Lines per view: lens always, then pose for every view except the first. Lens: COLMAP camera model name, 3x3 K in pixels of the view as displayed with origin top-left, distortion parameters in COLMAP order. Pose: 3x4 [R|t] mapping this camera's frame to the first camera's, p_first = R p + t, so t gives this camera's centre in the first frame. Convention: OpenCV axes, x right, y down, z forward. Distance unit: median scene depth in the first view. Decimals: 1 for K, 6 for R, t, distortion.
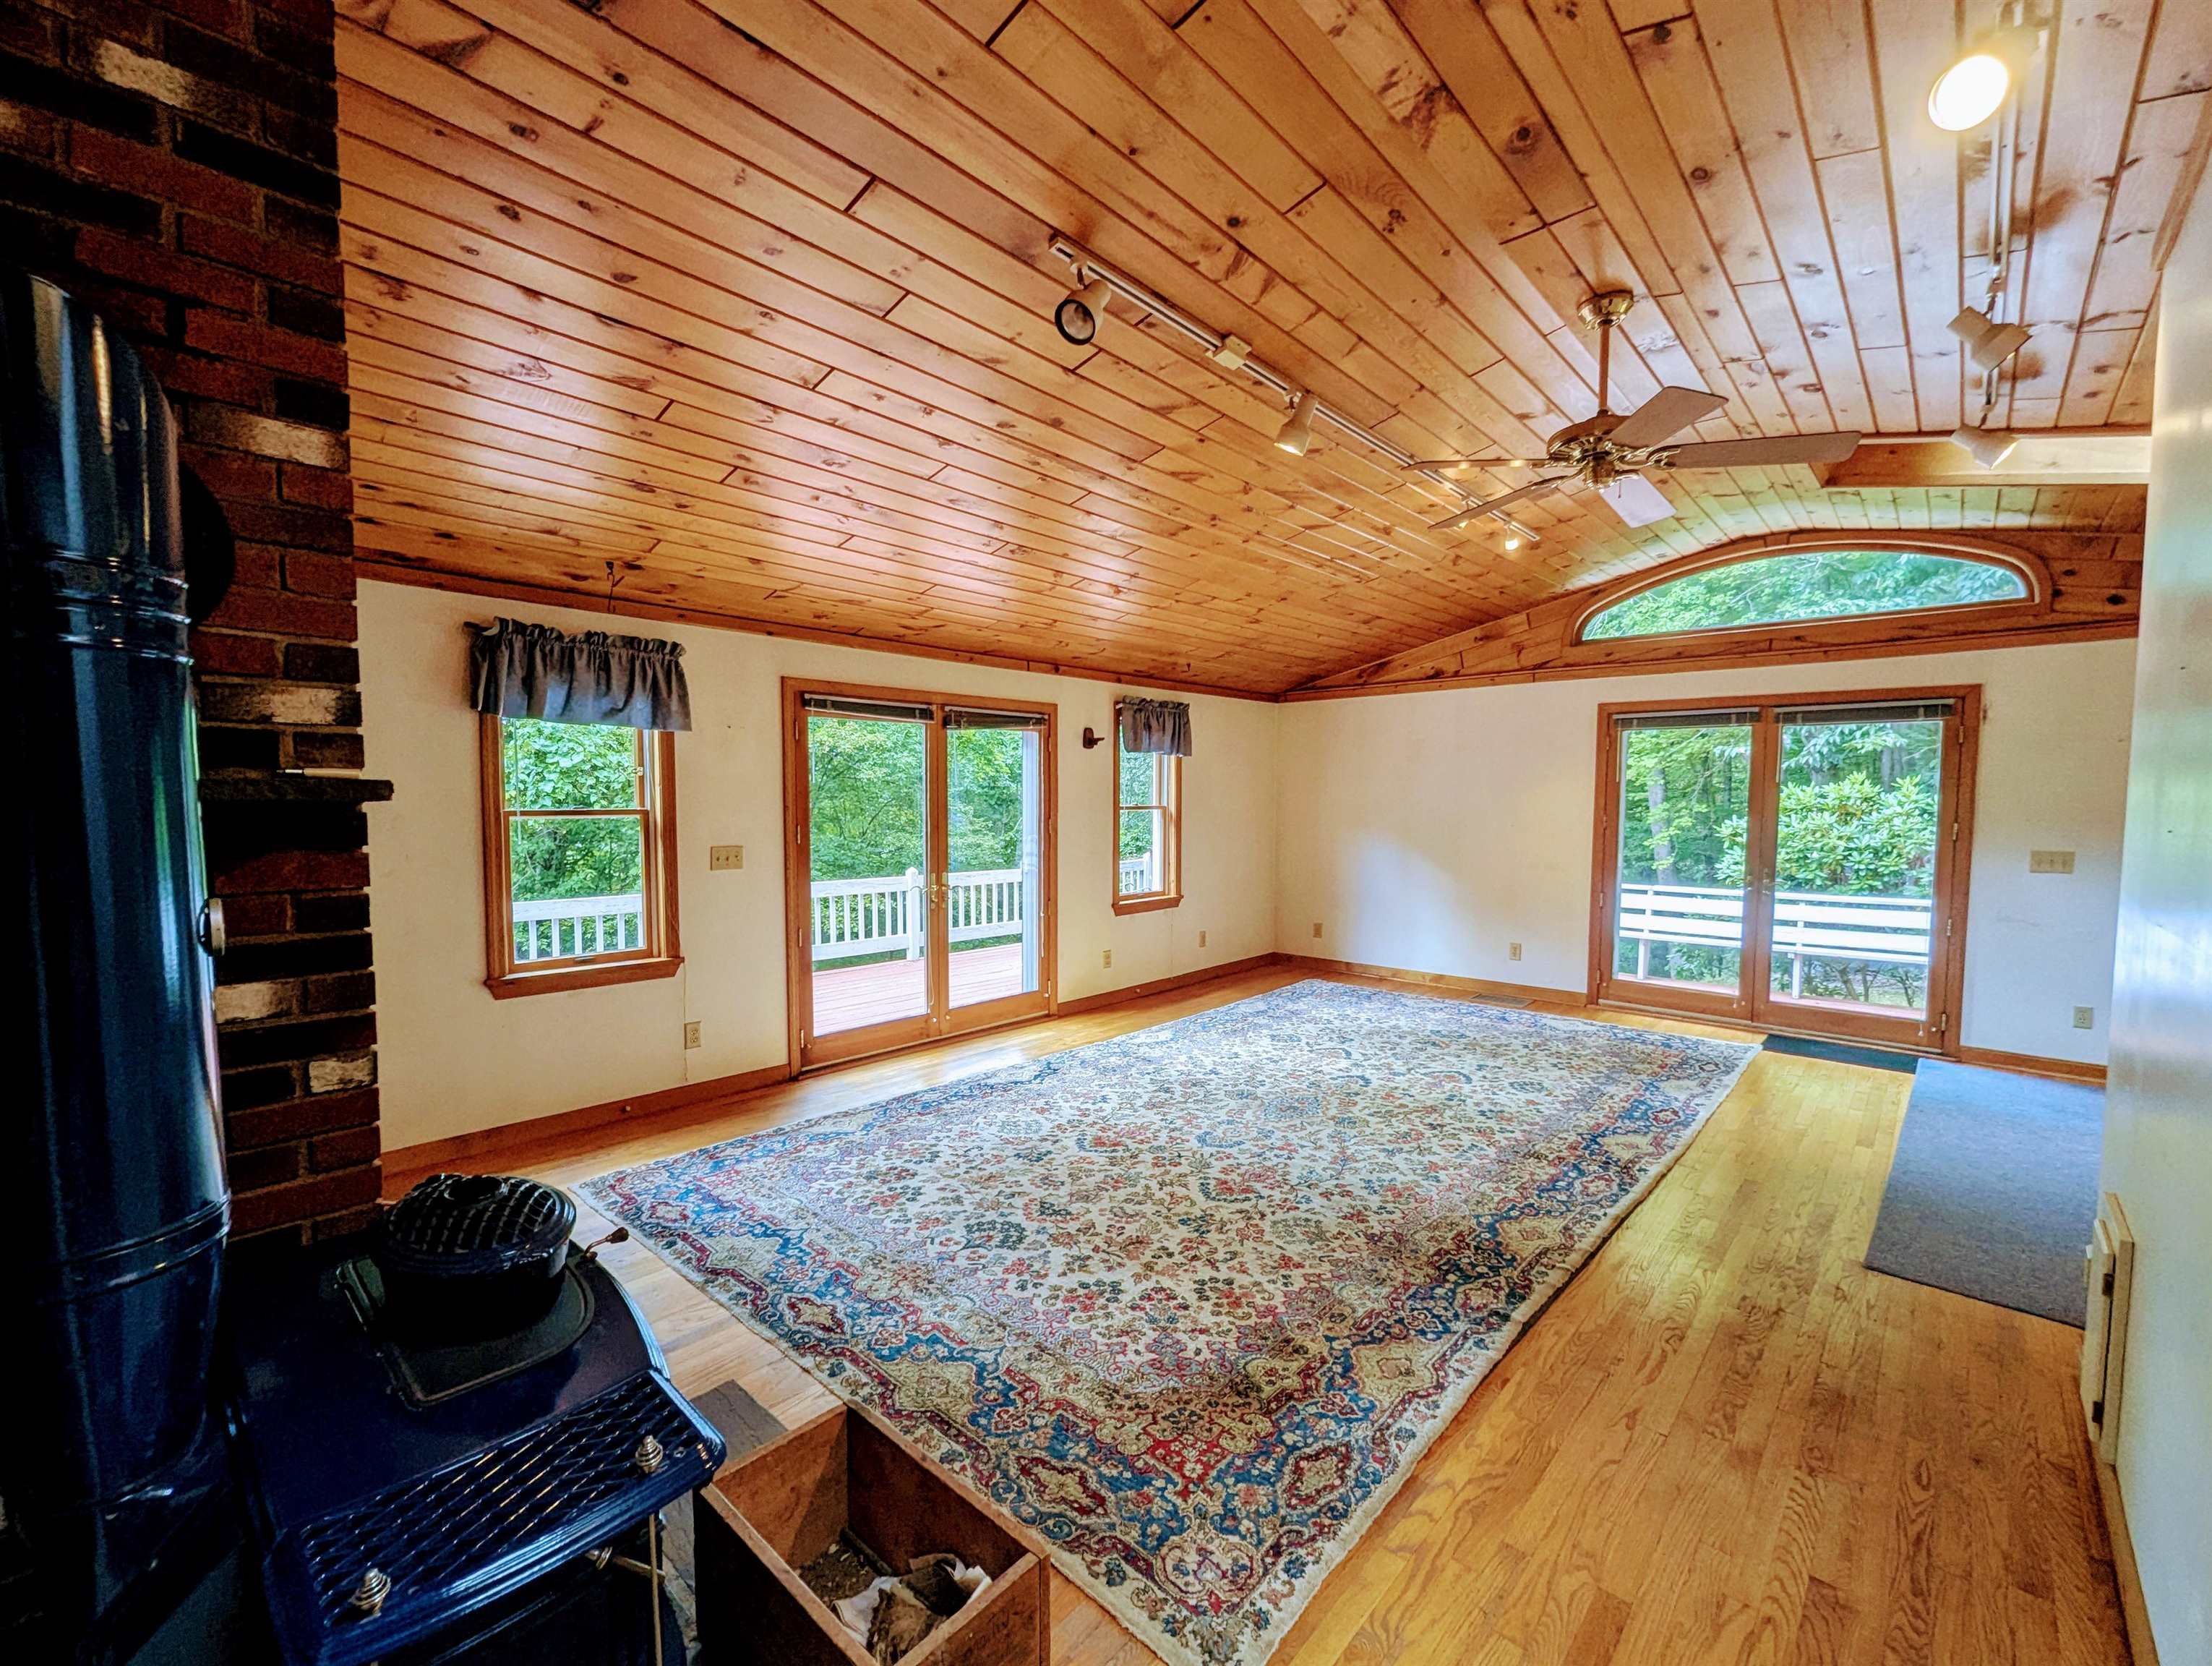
lens RADIAL K [[926.9, 0, 1118.7], [0, 926.9, 848.8], [0, 0, 1]] dist [-0.000616, 0.000658]
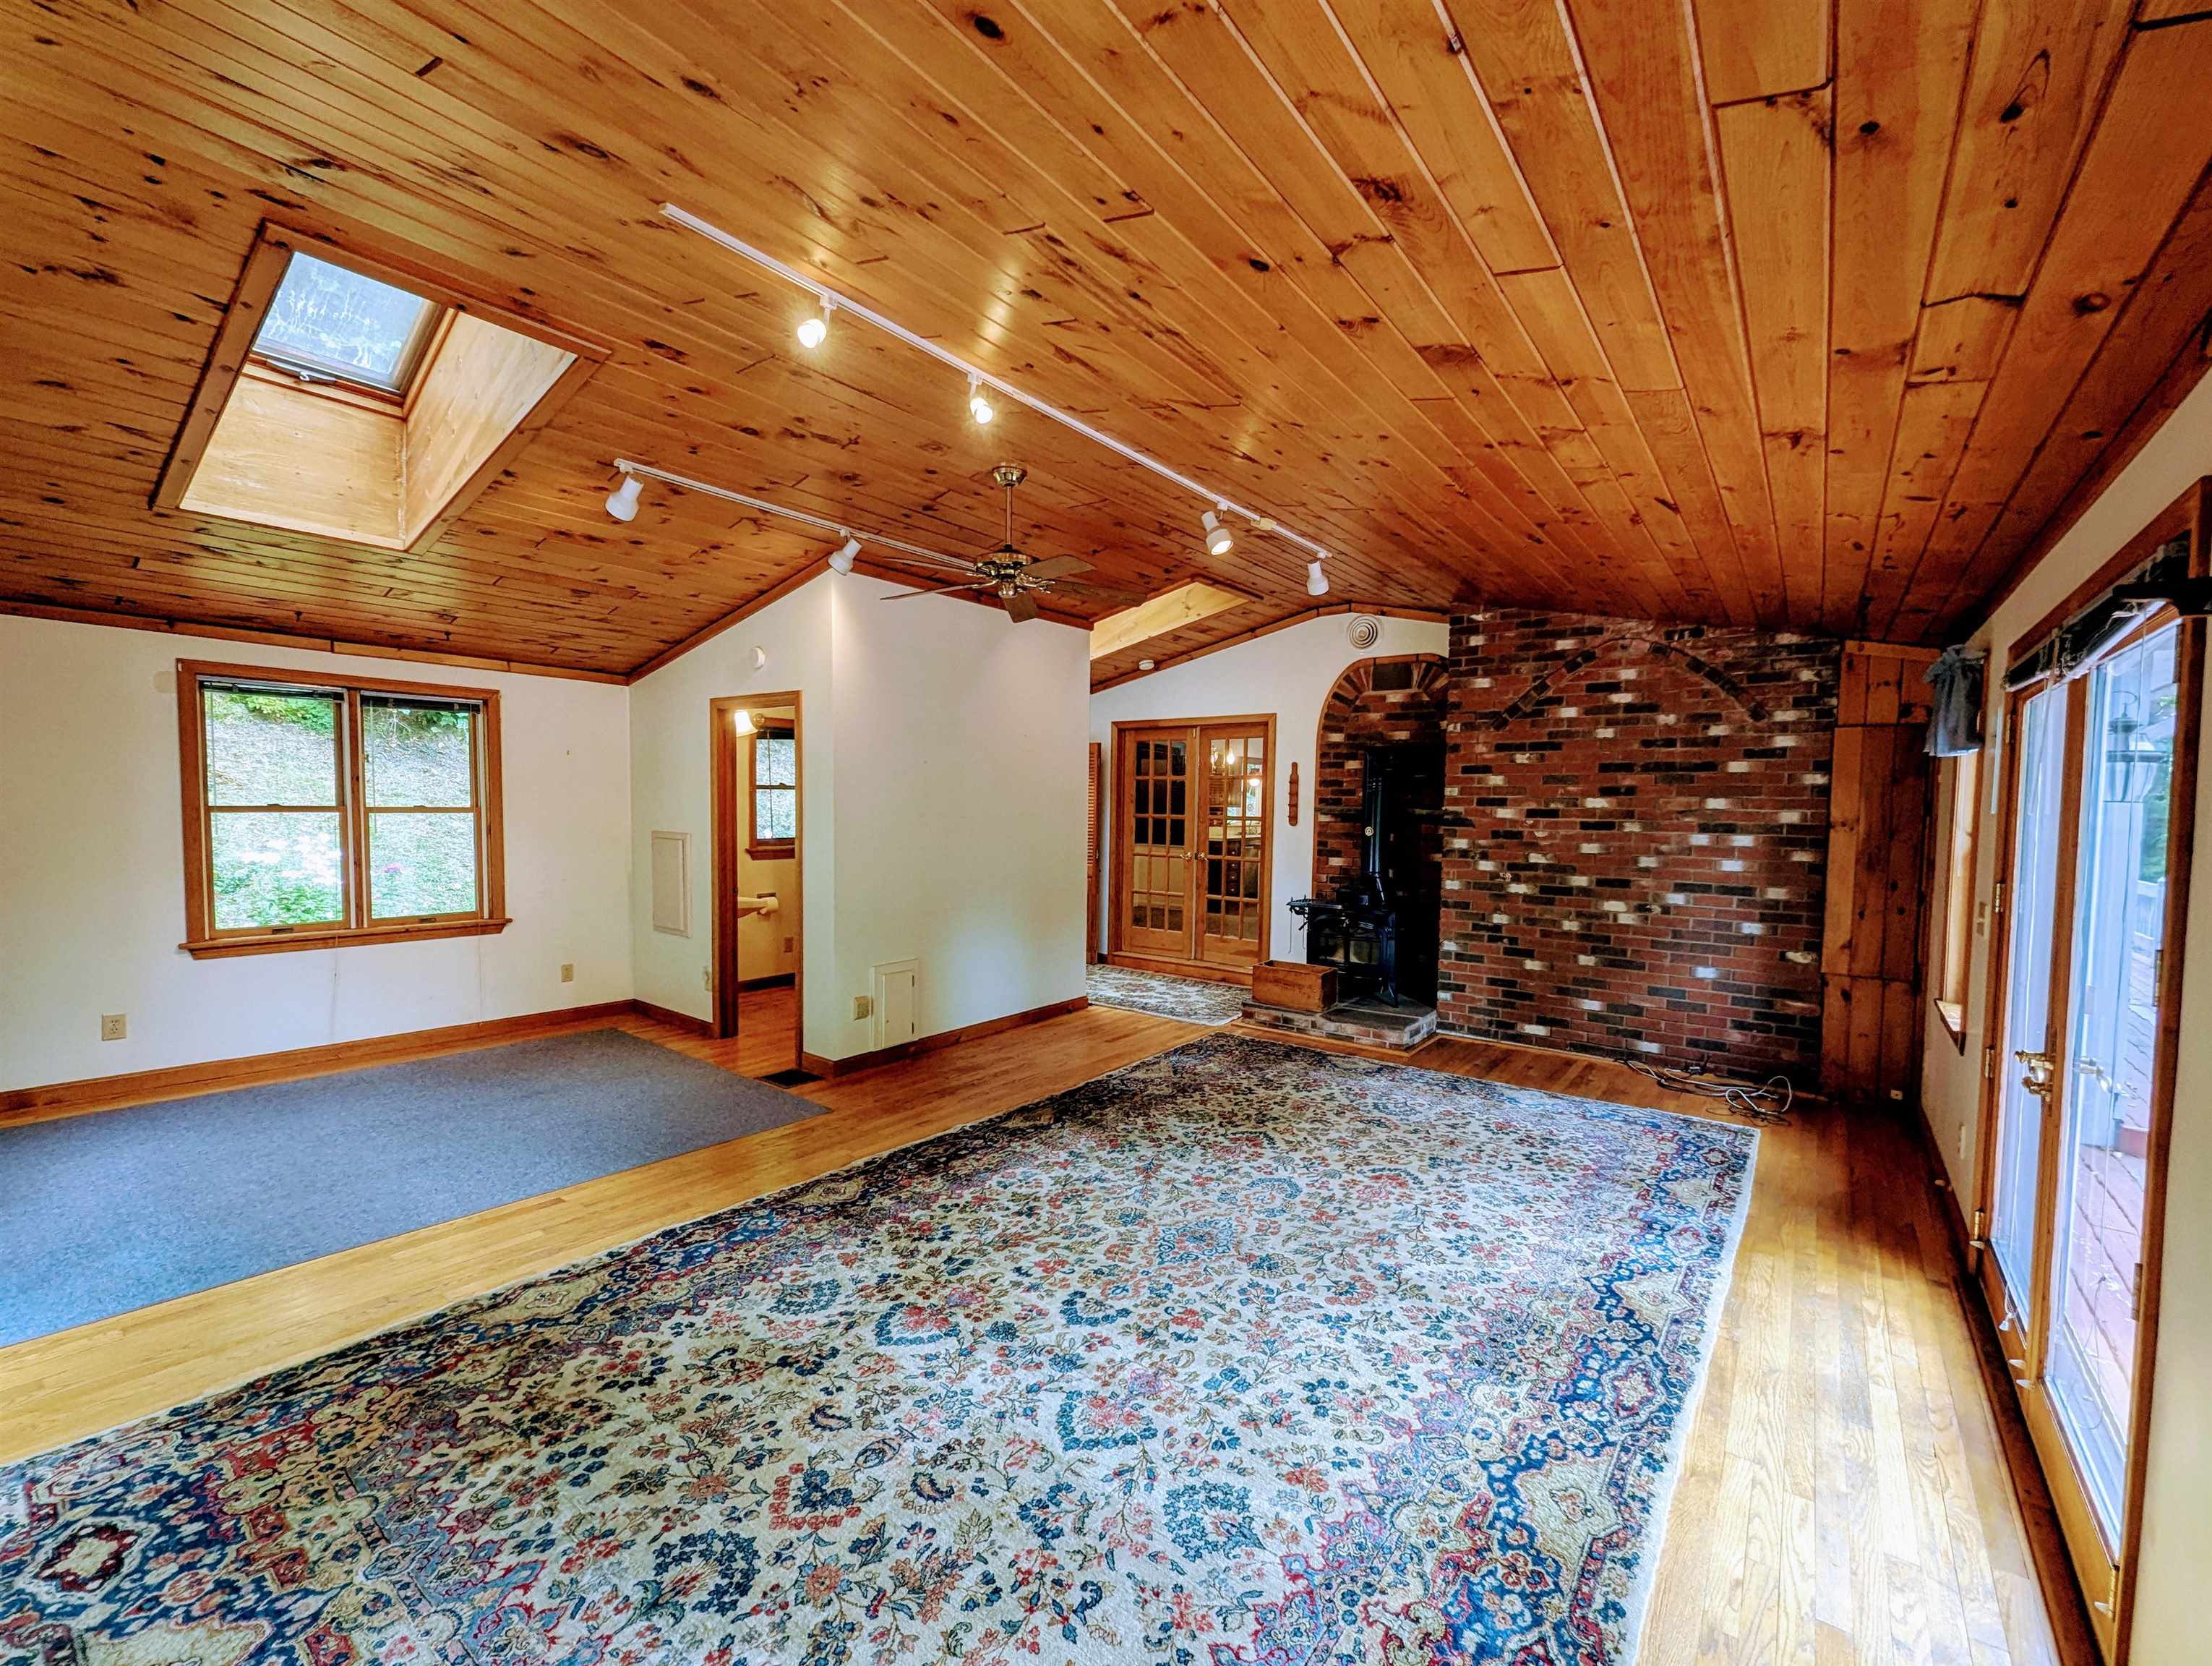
lens RADIAL K [[926.9, 0, 1118.7], [0, 926.9, 848.8], [0, 0, 1]] dist [-0.000616, 0.000658]
pose [[-0.995698, -0.014700, -0.091483, 0.356205], [-0.025028, 0.993303, 0.112793, -0.123945], [0.089213, 0.114598, -0.989398, 1.873343]]
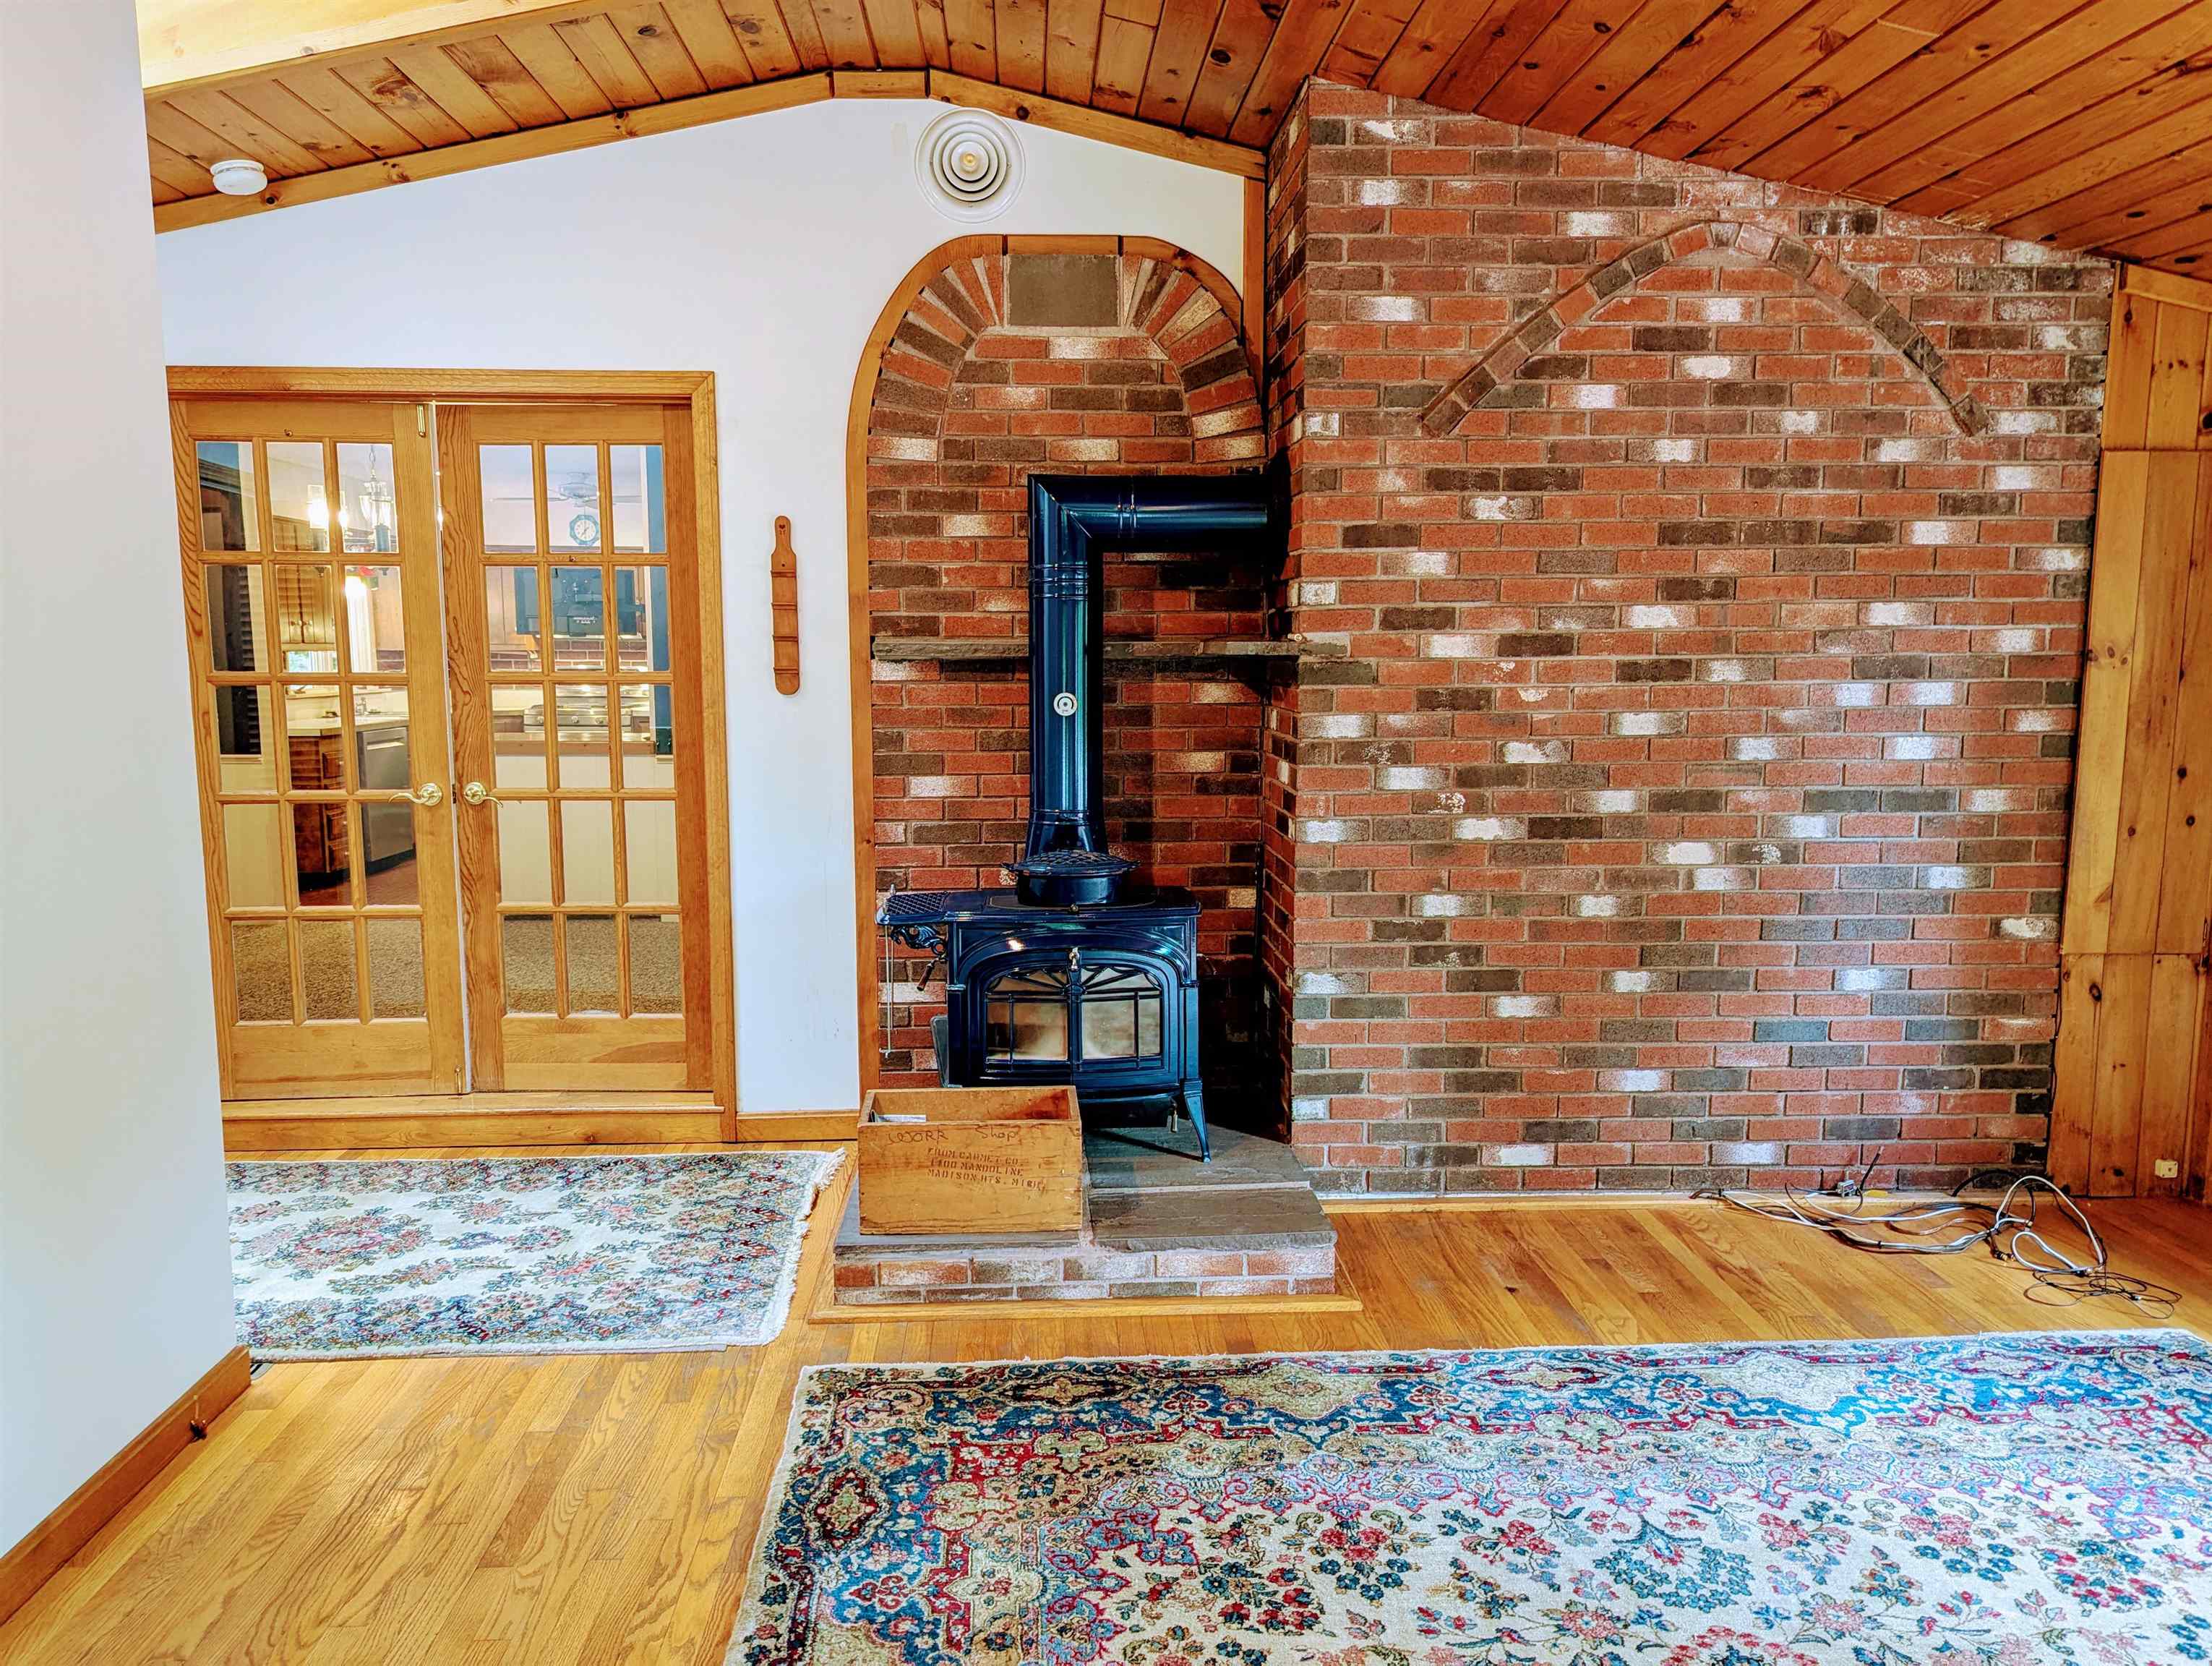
lens RADIAL K [[1559.6, 0, 1099.2], [0, 1559.6, 848.5], [0, 0, 1]] dist [0.029331, -0.004443]
pose [[-0.707336, 0.087688, -0.701418, 0.486344], [-0.045289, 0.984616, 0.168764, -0.060458], [0.705425, 0.151139, -0.692482, 1.016980]]
